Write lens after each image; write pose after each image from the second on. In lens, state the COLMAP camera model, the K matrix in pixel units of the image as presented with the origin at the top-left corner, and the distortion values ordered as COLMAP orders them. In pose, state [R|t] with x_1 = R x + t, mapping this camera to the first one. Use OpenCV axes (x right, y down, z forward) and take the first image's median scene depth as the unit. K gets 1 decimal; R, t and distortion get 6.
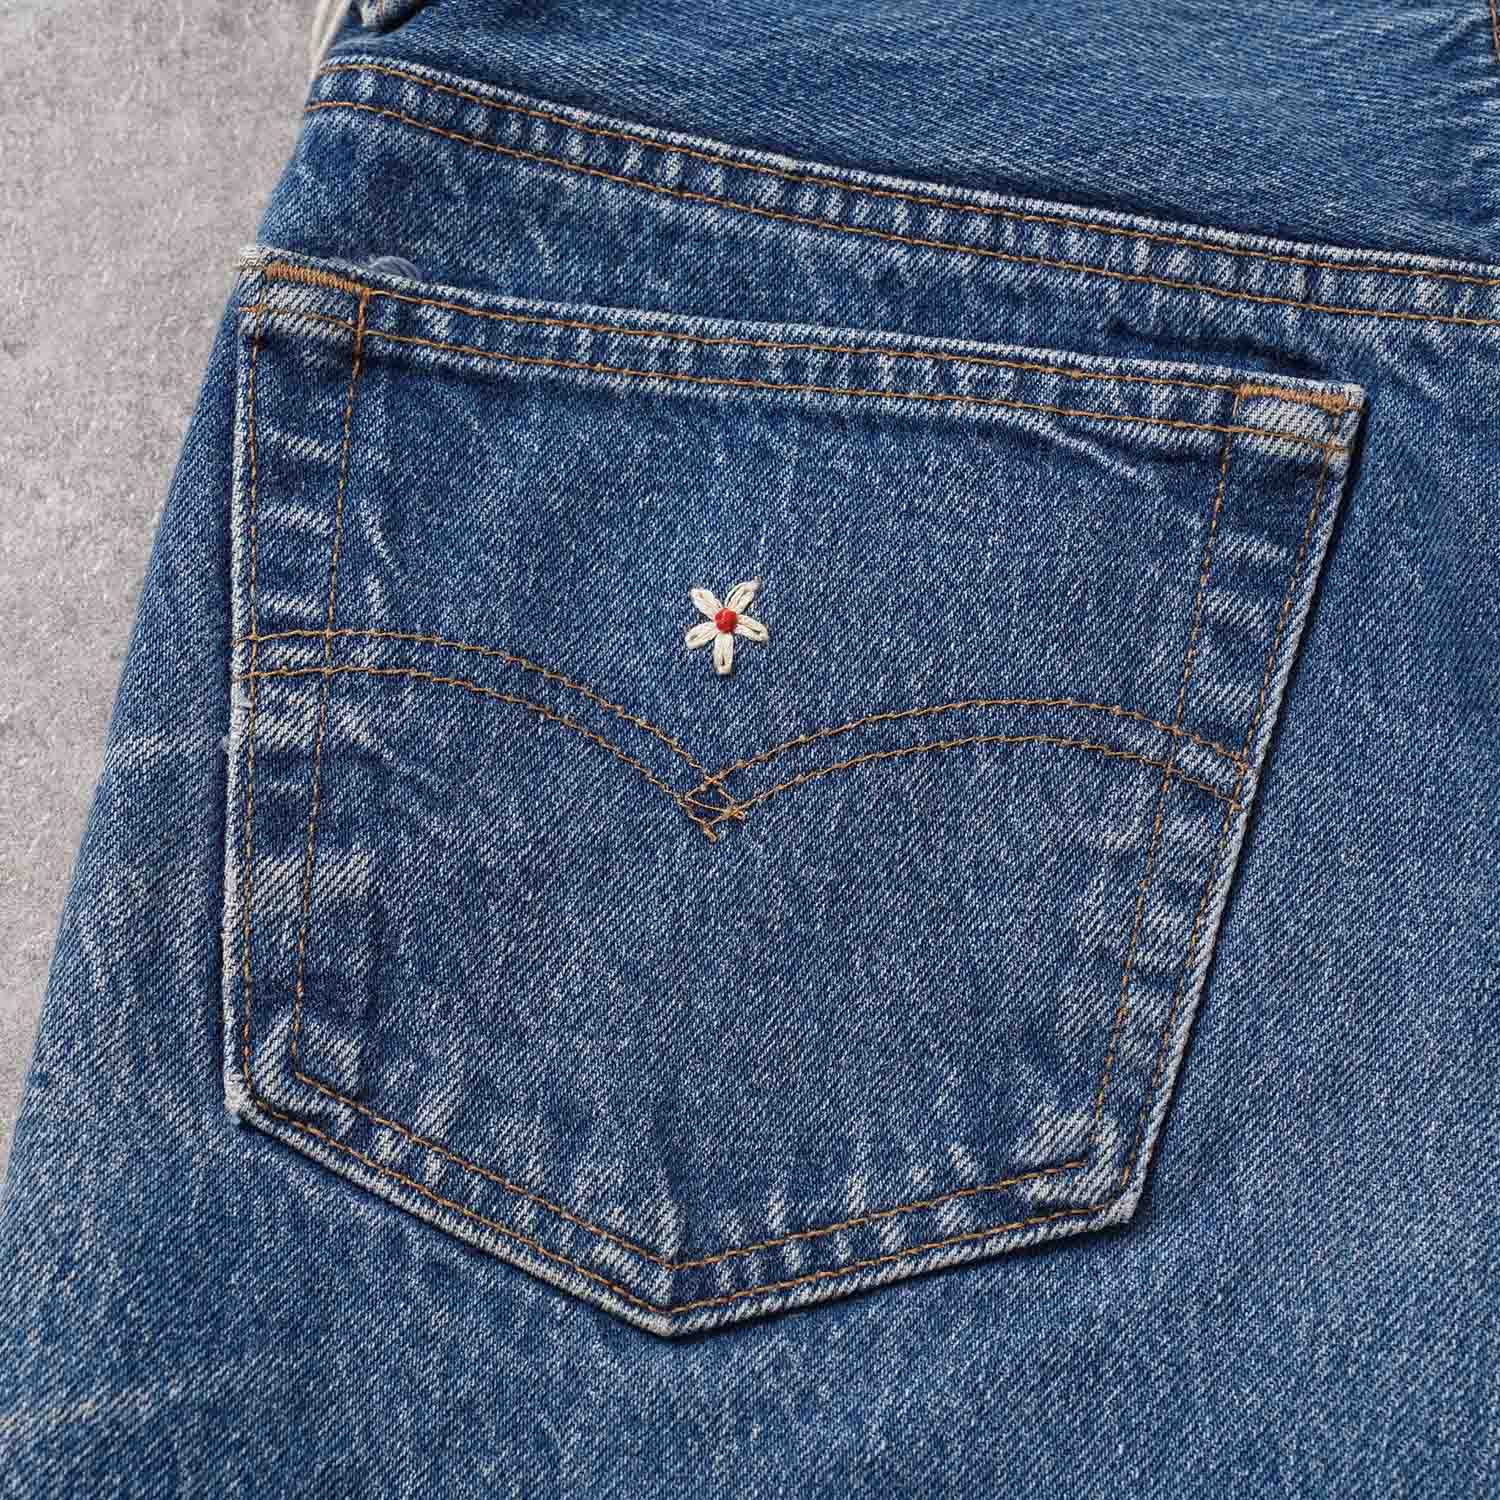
lens RADIAL K [[3430.0, 0, 741.5], [0, 3430.0, 744.8], [0, 0, 1]] dist [0.258946, 0.000000]
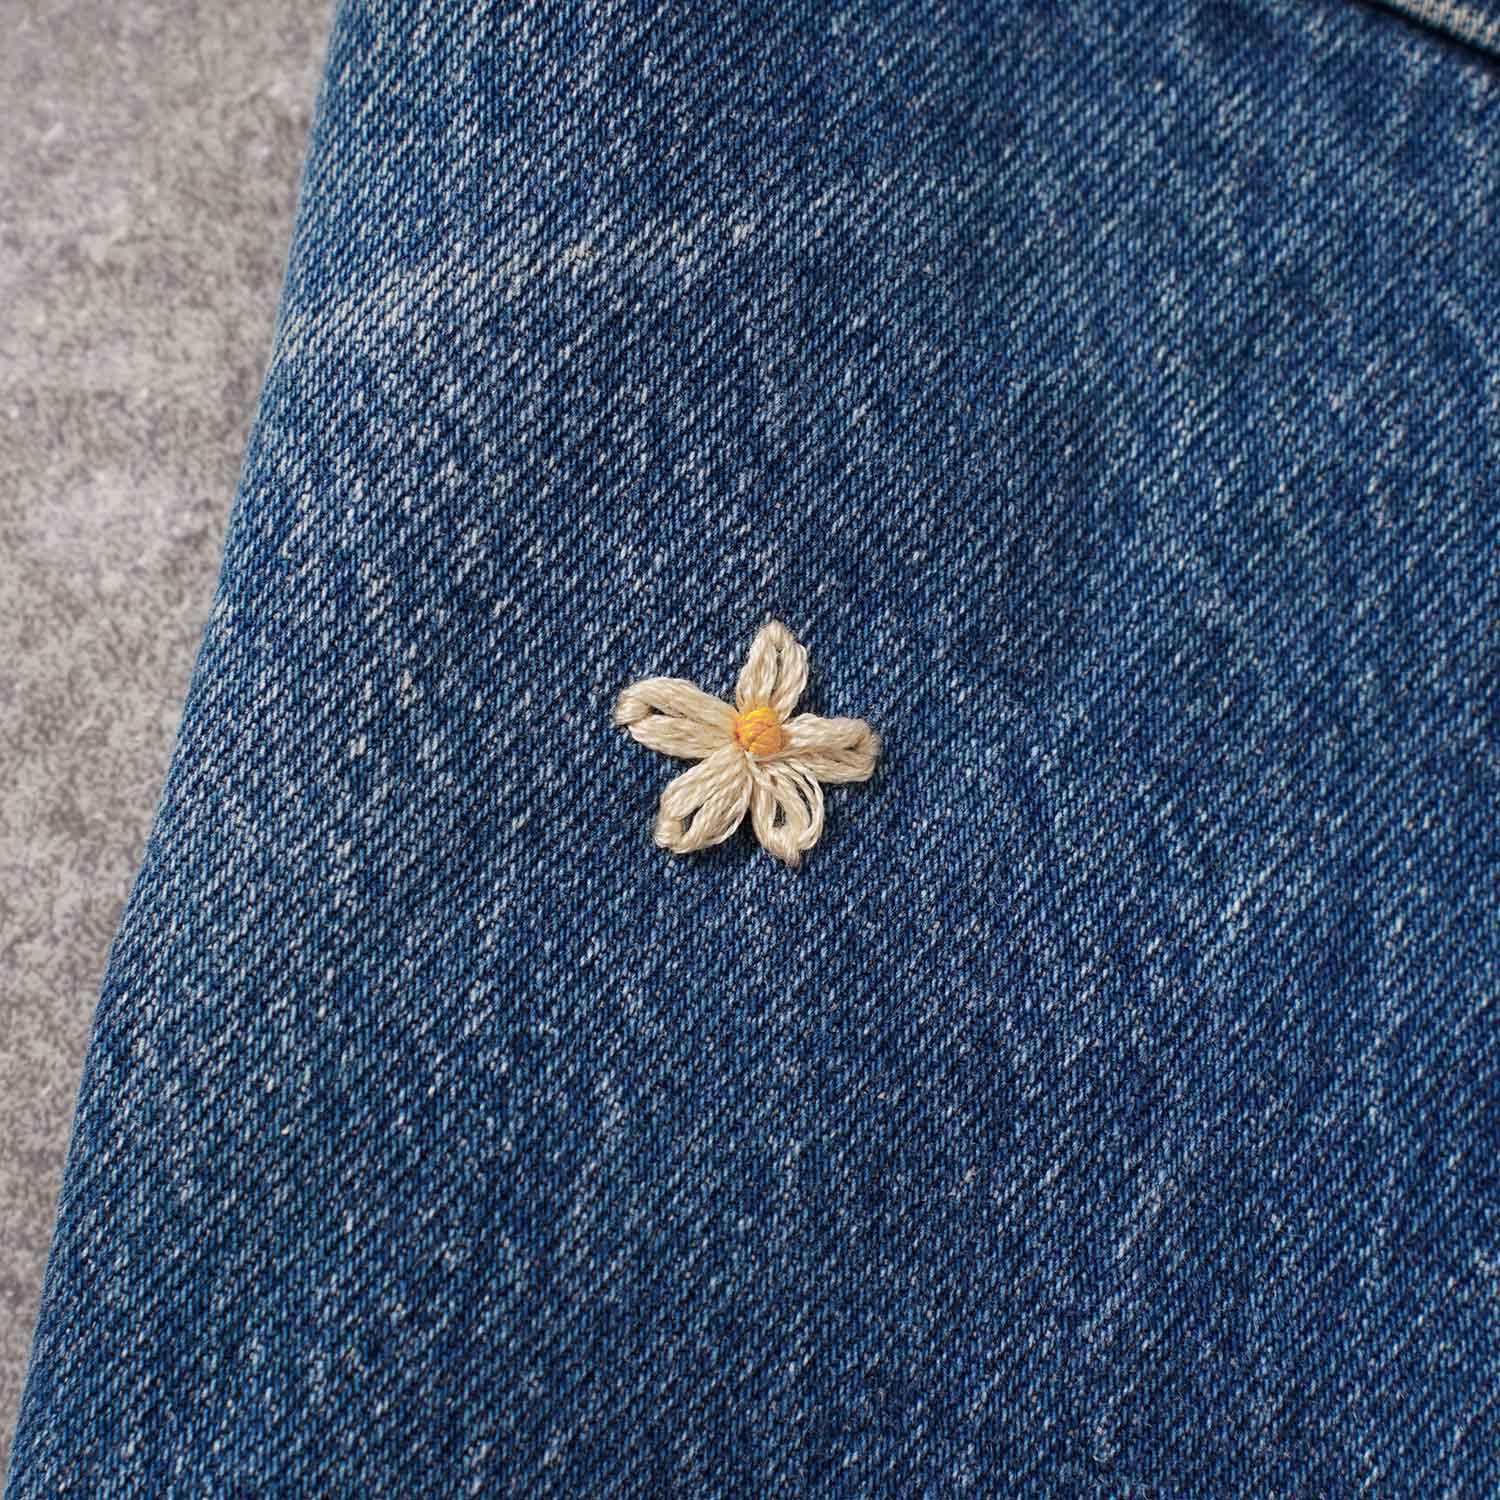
lens RADIAL K [[4973.9, 0, 749.1], [0, 4973.9, 747.2], [0, 0, 1]] dist [0.588784, 0.000000]
pose [[0.999552, -0.005643, -0.029384, -0.140214], [0.009843, 0.989411, 0.144810, 0.153900], [0.028255, -0.145034, 0.989023, 0.264535]]
